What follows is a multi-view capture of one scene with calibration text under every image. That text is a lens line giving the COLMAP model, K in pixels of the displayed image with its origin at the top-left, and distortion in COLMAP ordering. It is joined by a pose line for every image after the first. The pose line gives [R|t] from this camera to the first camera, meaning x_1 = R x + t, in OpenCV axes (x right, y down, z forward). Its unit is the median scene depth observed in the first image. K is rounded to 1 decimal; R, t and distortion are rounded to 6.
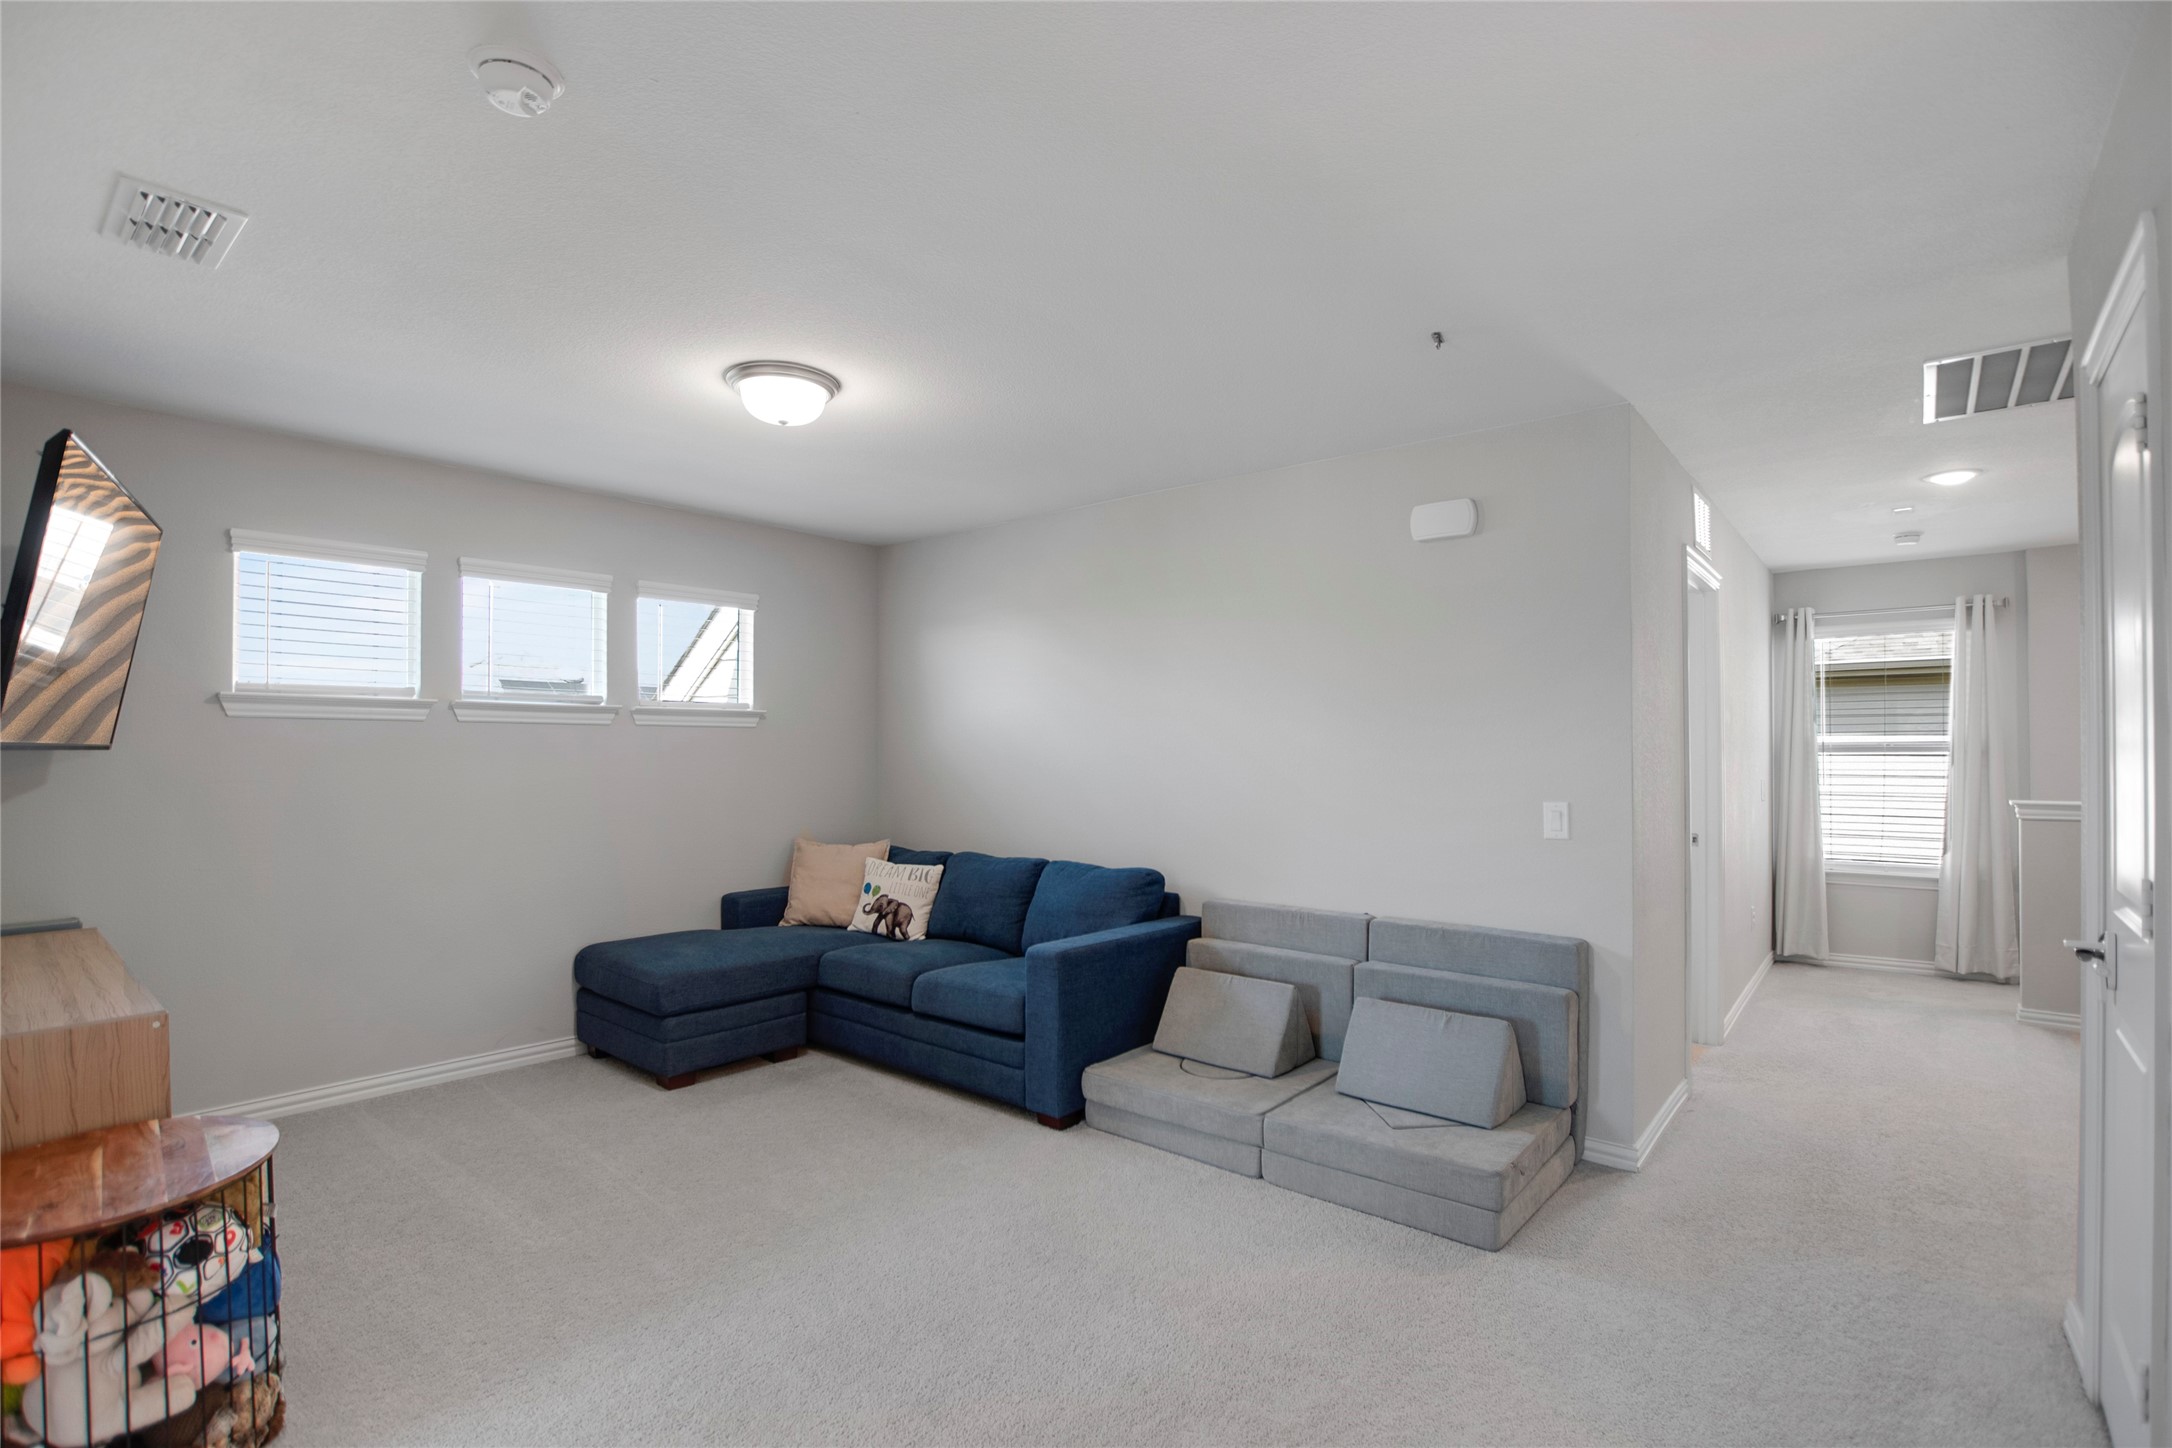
lens RADIAL K [[1013.5, 0, 1072.1], [0, 1013.5, 739.2], [0, 0, 1]] dist [-0.032435, 0.005298]
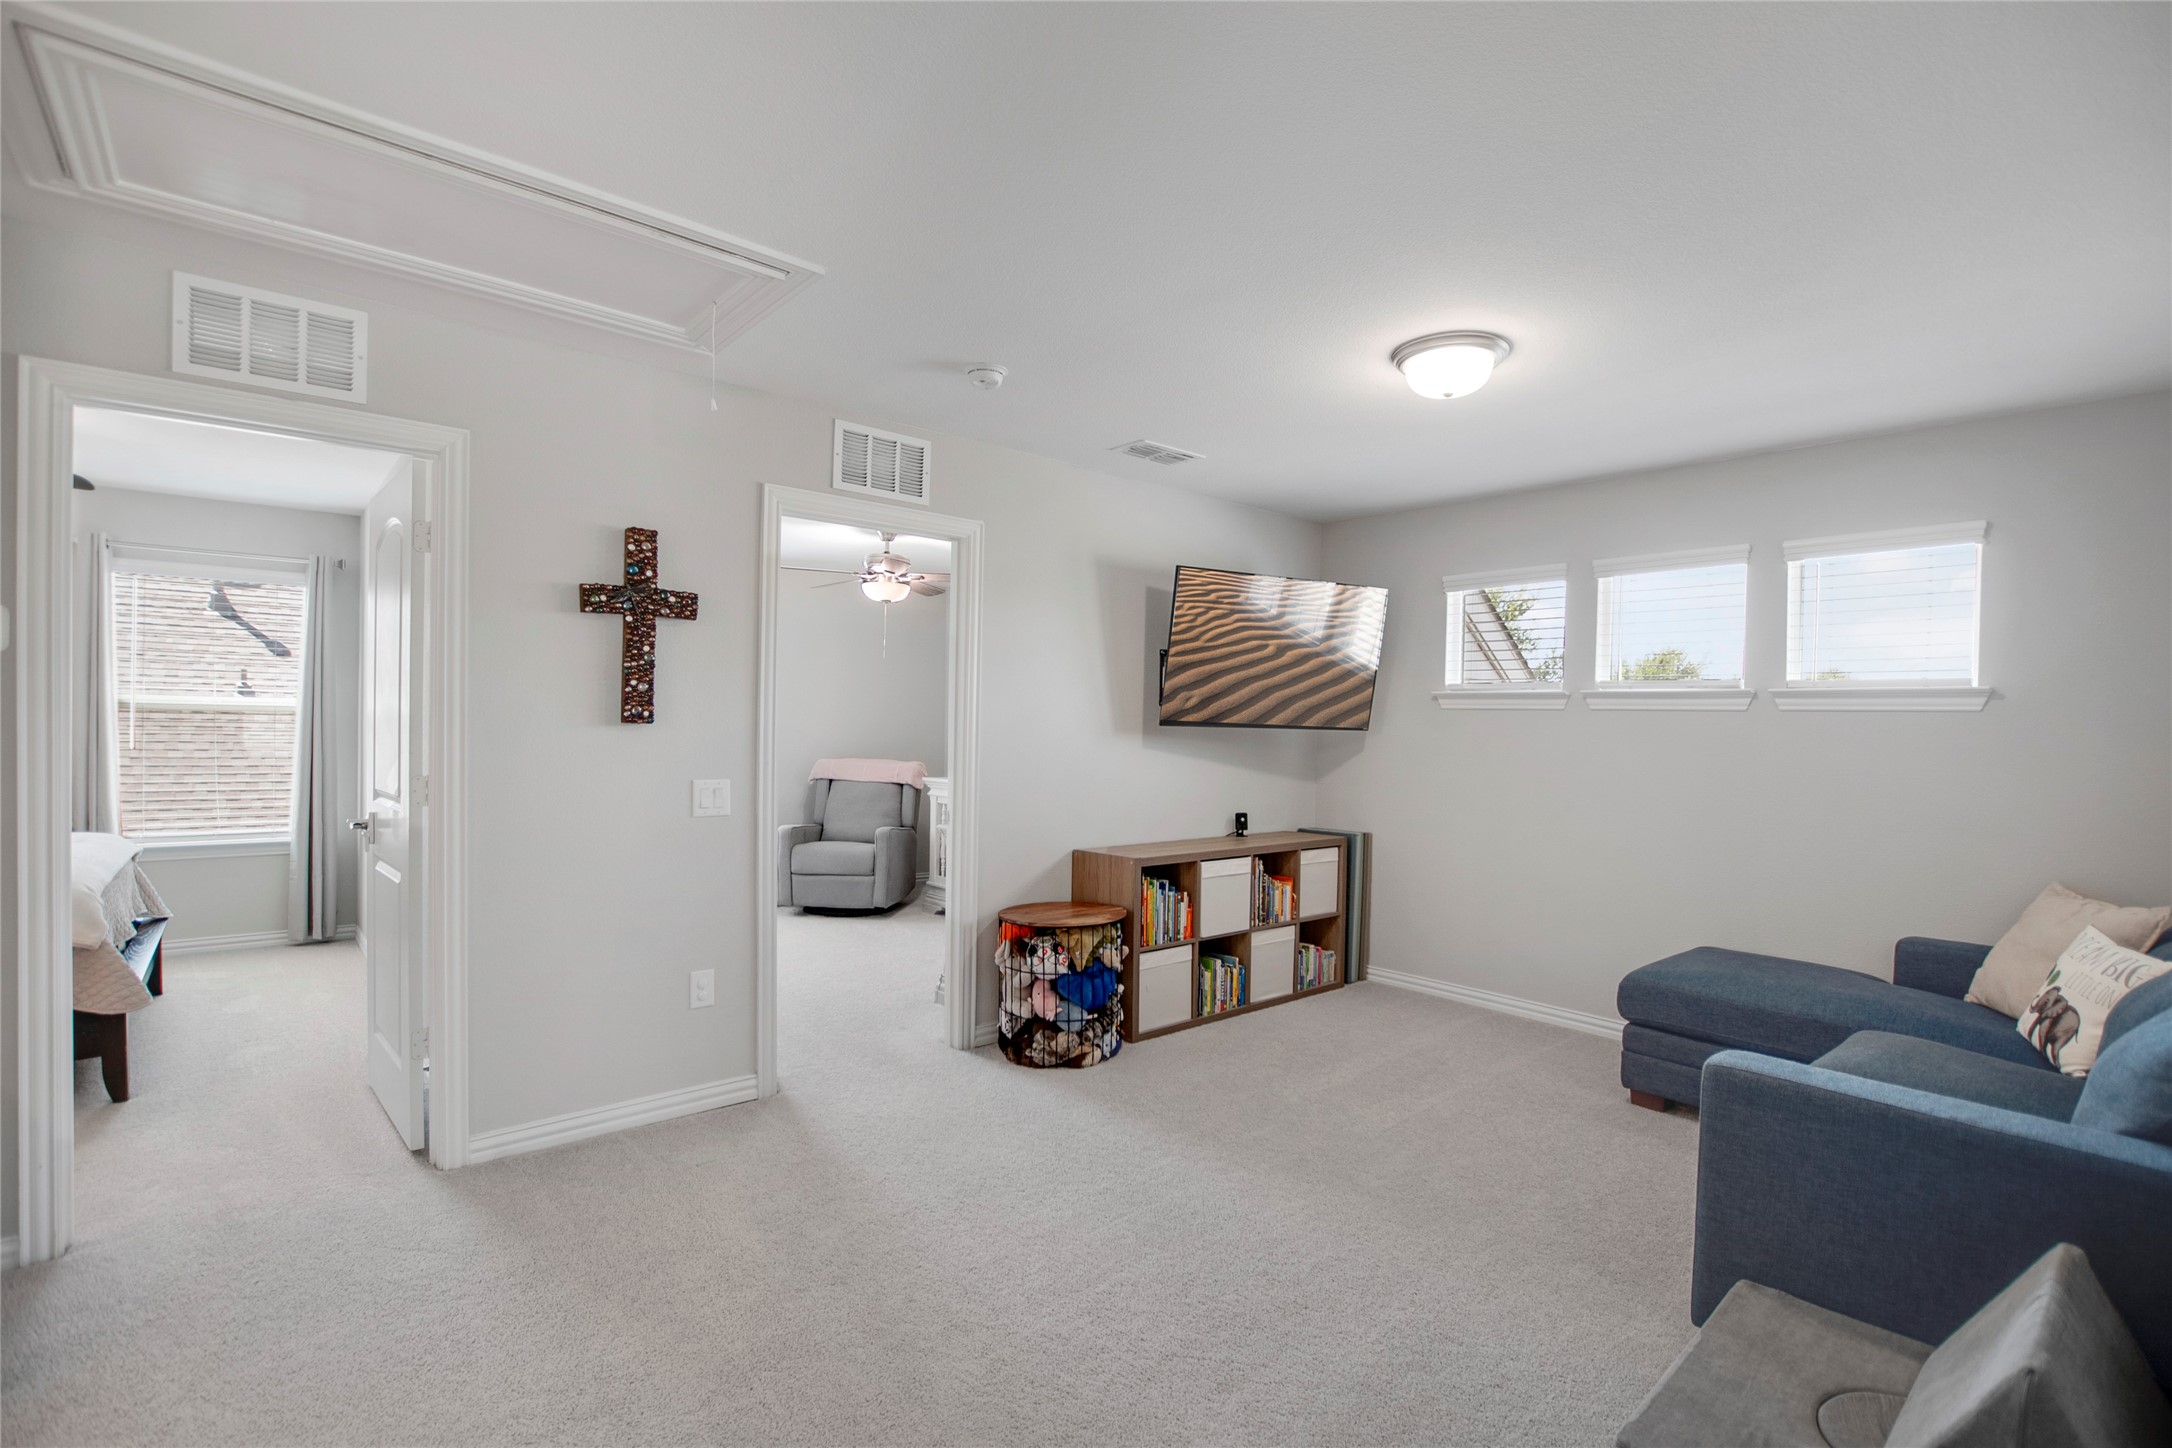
lens RADIAL K [[1013.5, 0, 1072.1], [0, 1013.5, 739.2], [0, 0, 1]] dist [-0.032435, 0.005298]
pose [[-0.156454, 0.008385, -0.987650, 0.489858], [-0.013640, 0.999850, 0.010649, 0.009317], [0.987591, 0.015138, -0.156316, 0.526681]]
